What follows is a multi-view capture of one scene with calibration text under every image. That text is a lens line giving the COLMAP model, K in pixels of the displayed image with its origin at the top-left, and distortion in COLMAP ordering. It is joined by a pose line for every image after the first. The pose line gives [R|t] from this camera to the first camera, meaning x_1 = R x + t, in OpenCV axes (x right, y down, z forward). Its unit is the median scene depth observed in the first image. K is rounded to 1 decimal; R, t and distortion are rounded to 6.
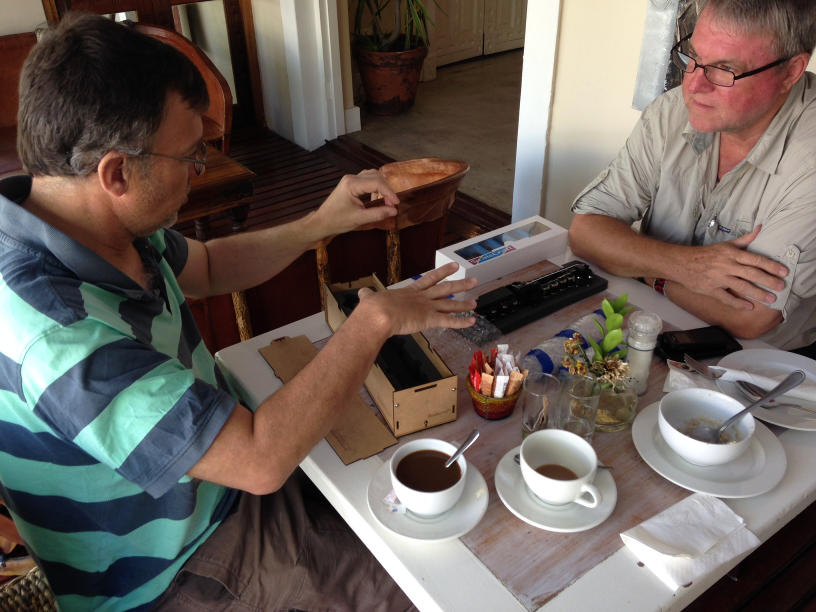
lens RADIAL K [[710.9, 0, 407.7], [0, 710.9, 264.8], [0, 0, 1]] dist [0.149044, -0.250011]
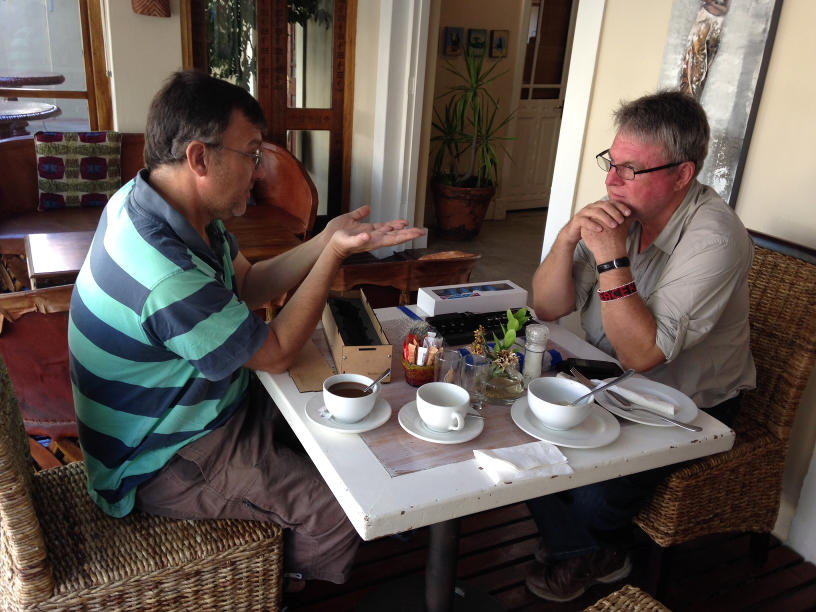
lens RADIAL K [[710.9, 0, 407.7], [0, 710.9, 264.8], [0, 0, 1]] dist [0.149044, -0.250011]
pose [[0.980383, 0.127908, -0.149965, 0.264343], [-0.157854, 0.965139, -0.208777, 0.267846], [0.118033, 0.228354, 0.966397, -0.335995]]
